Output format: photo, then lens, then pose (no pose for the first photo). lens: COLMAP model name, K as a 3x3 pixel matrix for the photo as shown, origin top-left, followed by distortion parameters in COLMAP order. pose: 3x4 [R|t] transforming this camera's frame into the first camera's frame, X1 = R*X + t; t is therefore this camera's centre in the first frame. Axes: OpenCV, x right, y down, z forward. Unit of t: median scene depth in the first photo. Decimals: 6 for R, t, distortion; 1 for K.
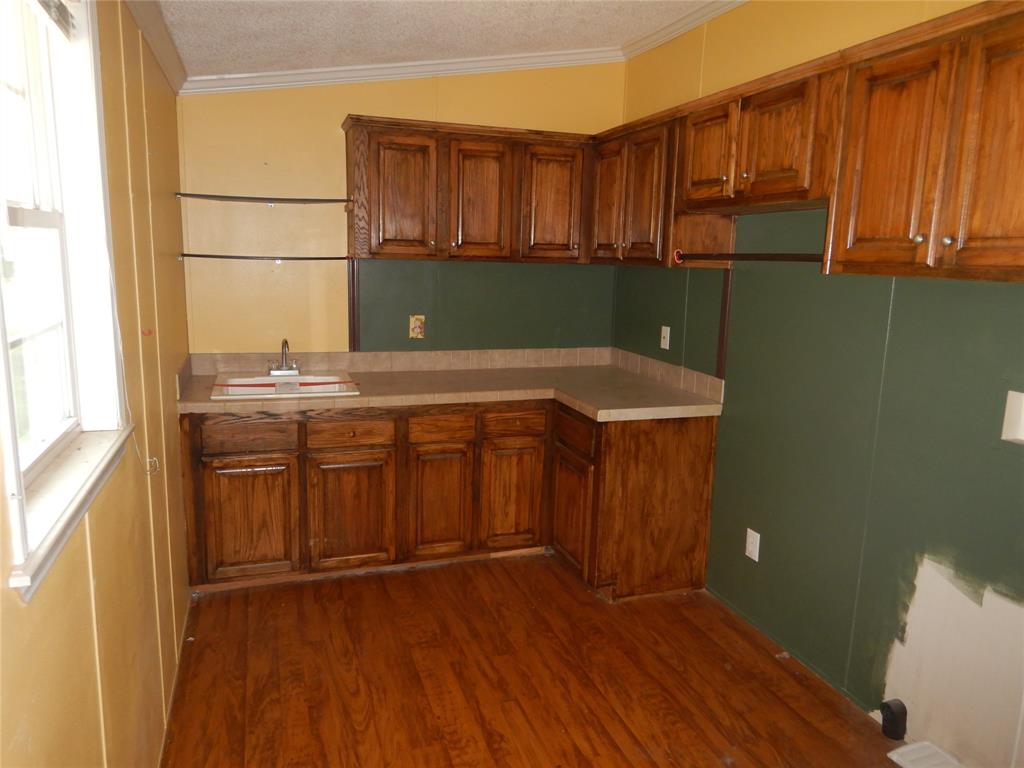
lens RADIAL K [[717.2, 0, 512.0], [0, 717.2, 384.0], [0, 0, 1]] dist [-0.001612, -0.000522]
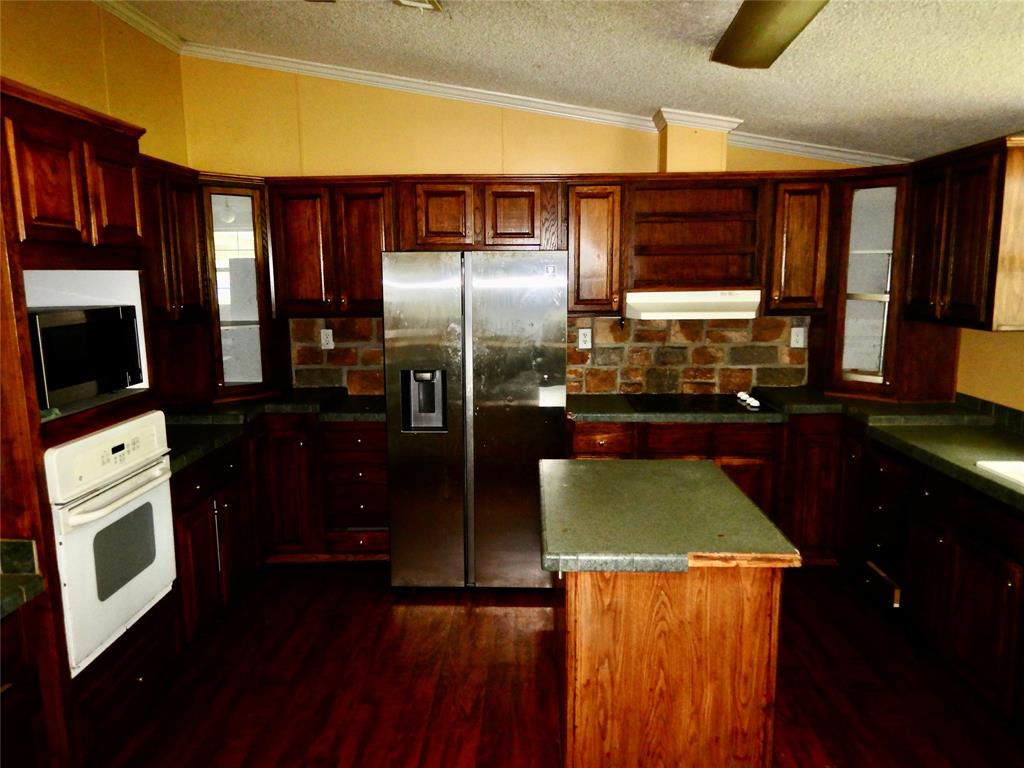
lens RADIAL K [[717.2, 0, 512.0], [0, 717.2, 384.0], [0, 0, 1]] dist [-0.001612, -0.000522]
pose [[-0.929946, -0.075153, 0.359933, -0.347562], [0.048430, 0.945327, 0.322508, -0.336322], [-0.364492, 0.317347, -0.875464, 1.650882]]
